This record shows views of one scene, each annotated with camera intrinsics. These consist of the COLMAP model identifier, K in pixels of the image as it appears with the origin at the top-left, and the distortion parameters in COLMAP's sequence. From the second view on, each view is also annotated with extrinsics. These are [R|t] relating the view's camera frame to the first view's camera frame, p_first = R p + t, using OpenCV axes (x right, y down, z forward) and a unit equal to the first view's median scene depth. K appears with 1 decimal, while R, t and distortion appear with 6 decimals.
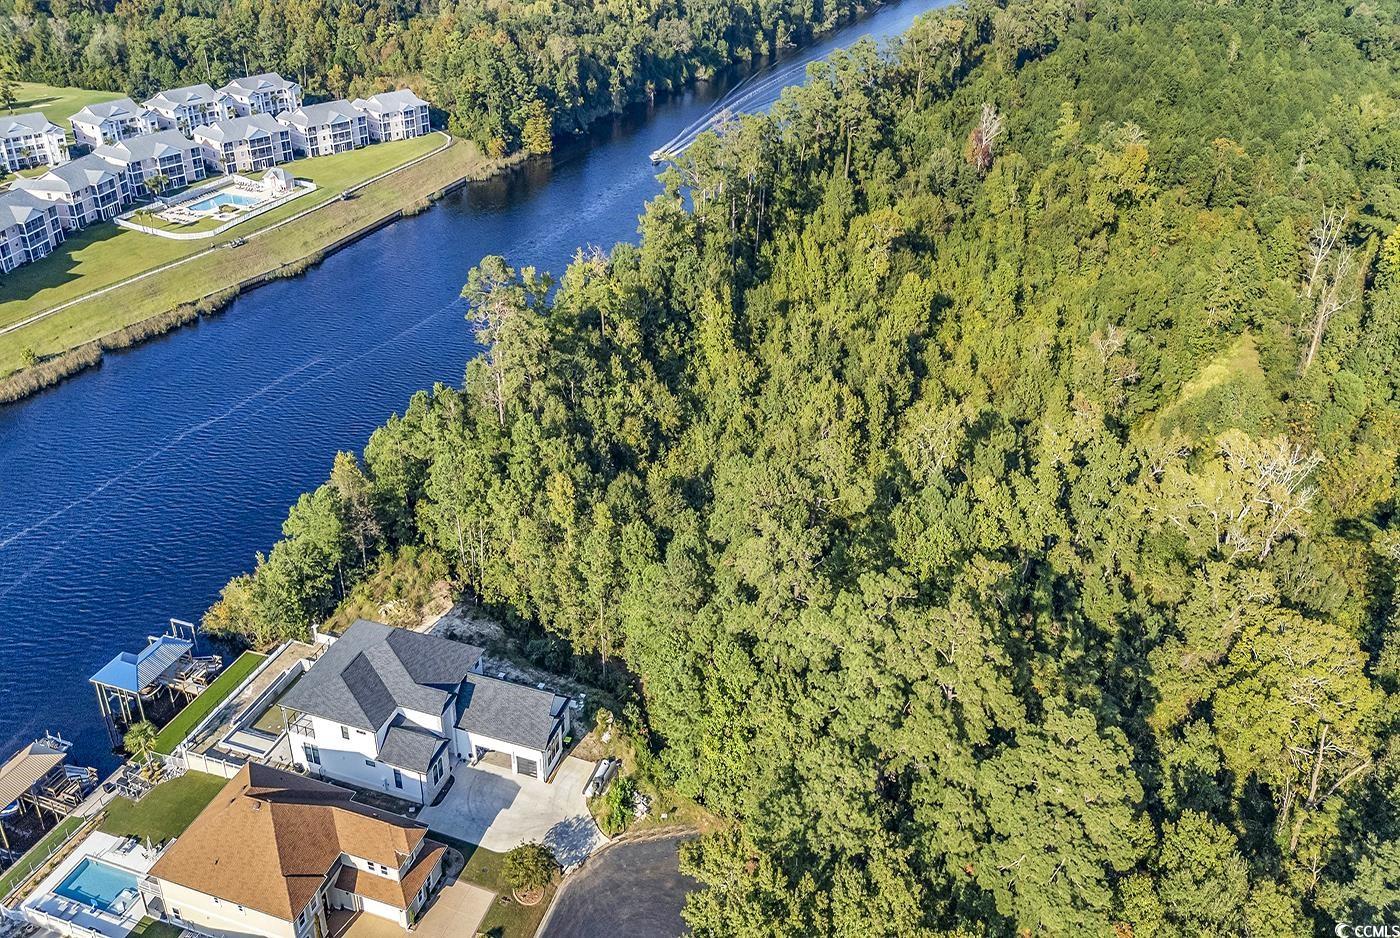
lens RADIAL K [[991.9, 0, 720.0], [0, 991.9, 461.5], [0, 0, 1]] dist [0.057636, -0.047172]
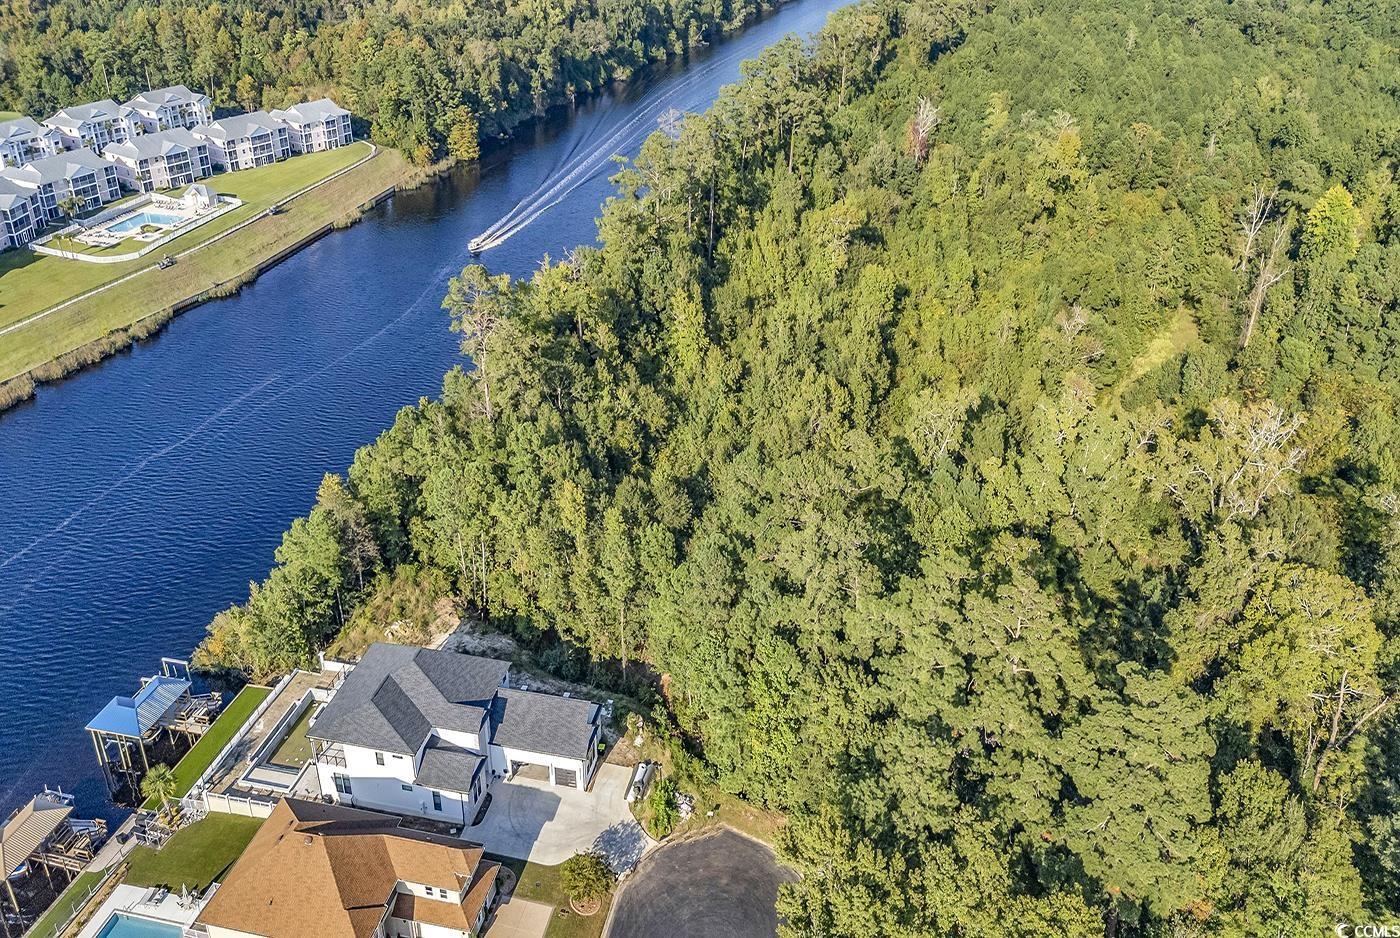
lens RADIAL K [[988.7, 0, 726.5], [0, 988.7, 459.4], [0, 0, 1]] dist [0.057373, -0.046773]
pose [[0.994368, -0.061463, 0.086337, -0.059880], [0.061426, 0.998107, 0.003086, -0.001801], [-0.086364, 0.002235, 0.996261, -0.000409]]
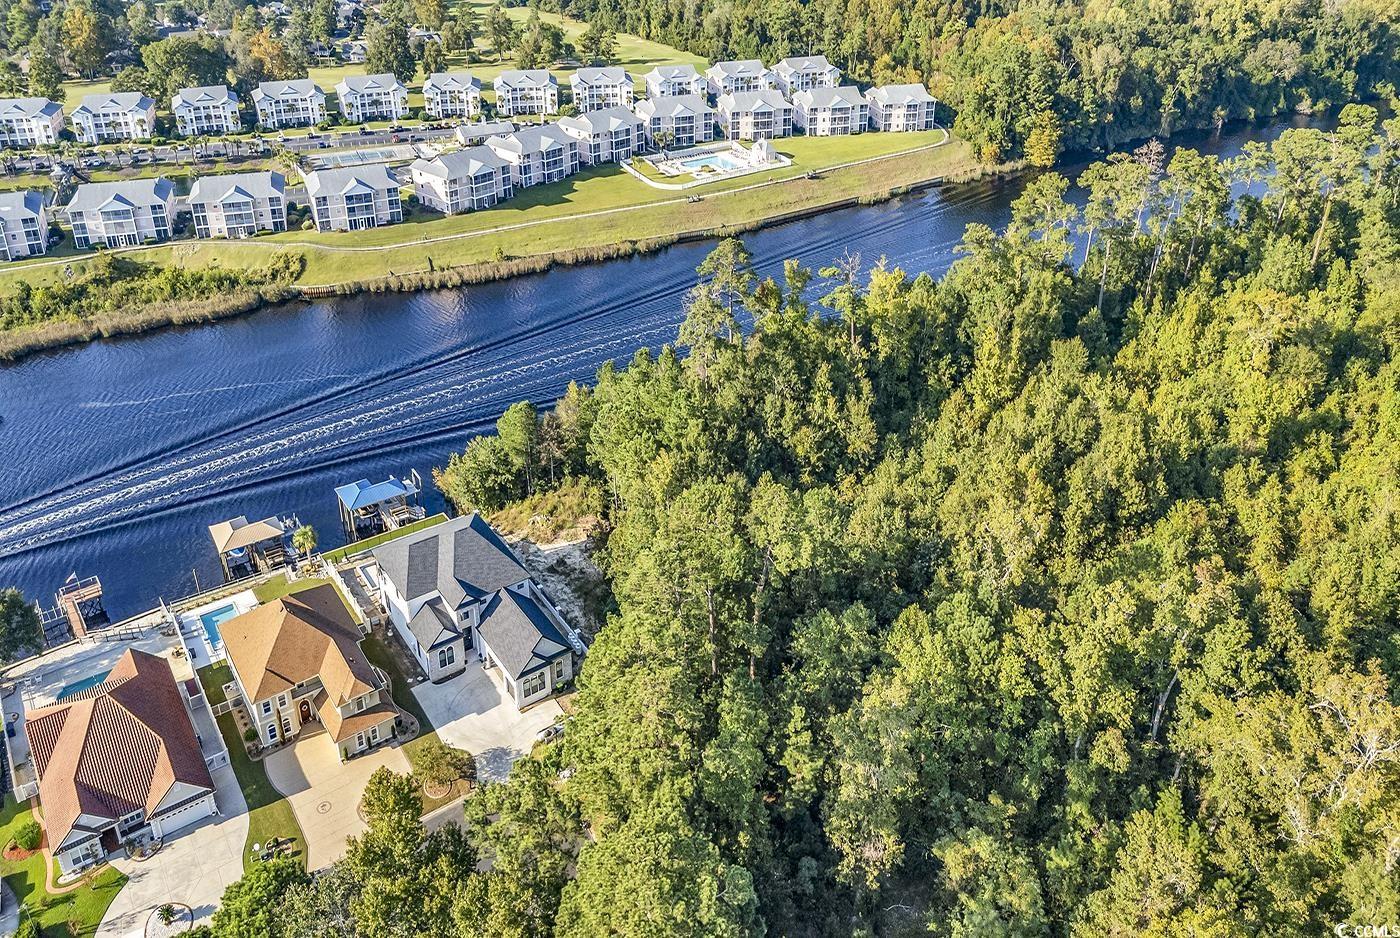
lens RADIAL K [[982.4, 0, 700.0], [0, 982.4, 469.0], [0, 0, 1]] dist [0.068633, -0.052639]
pose [[0.803794, 0.316594, -0.503669, 0.262667], [-0.312034, 0.945192, 0.096158, -0.053343], [0.506507, 0.079871, 0.858528, 0.095147]]
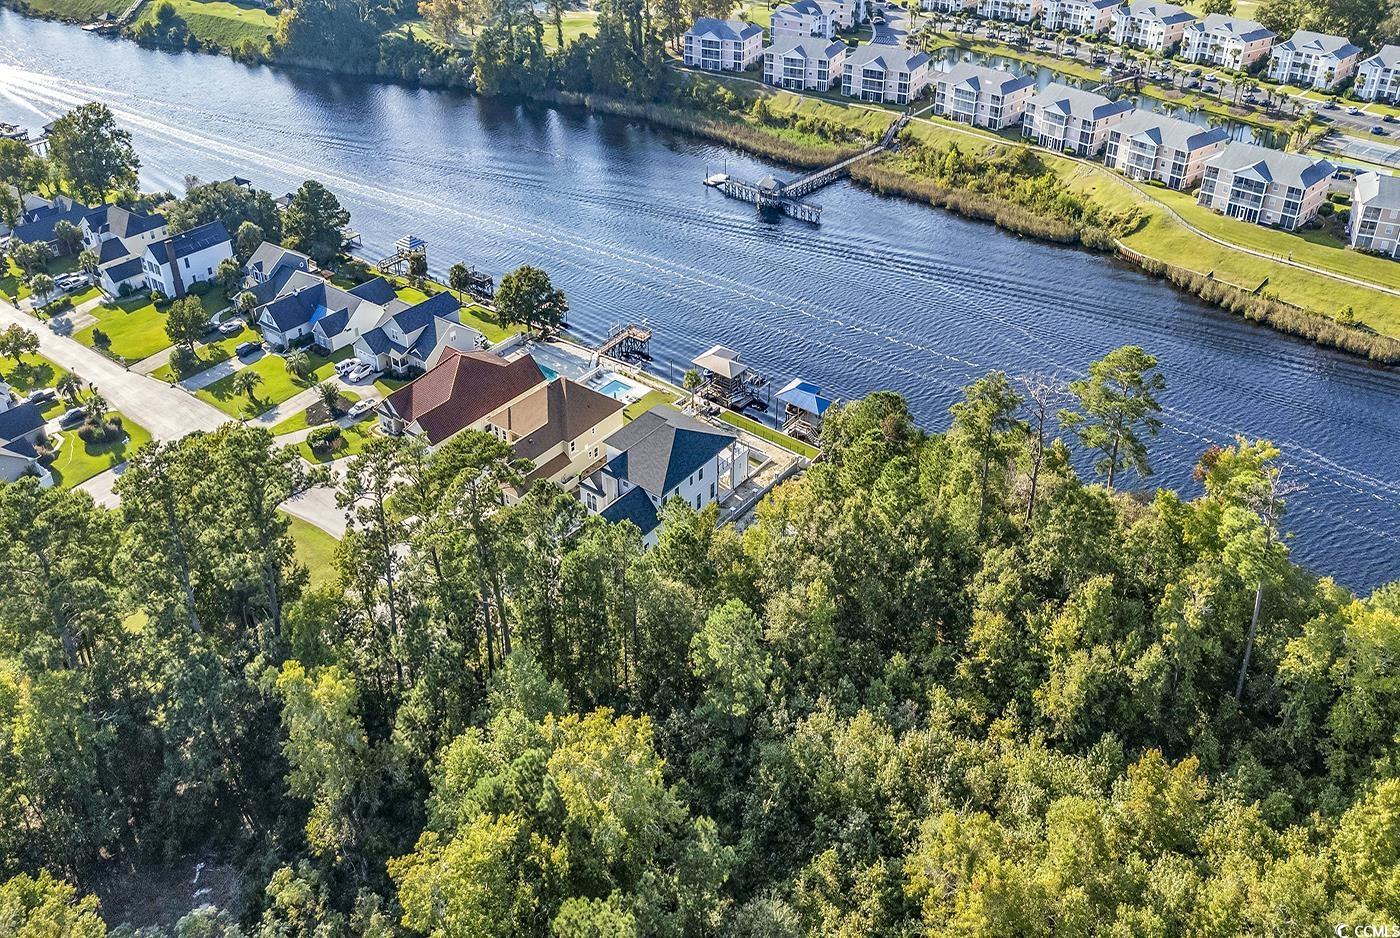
lens RADIAL K [[991.9, 0, 720.0], [0, 991.9, 461.5], [0, 0, 1]] dist [0.057636, -0.047172]
pose [[-0.316481, 0.554532, -0.769633, 0.358810], [-0.513068, 0.582355, 0.630574, -0.361370], [0.797873, 0.594439, 0.100208, 0.579679]]
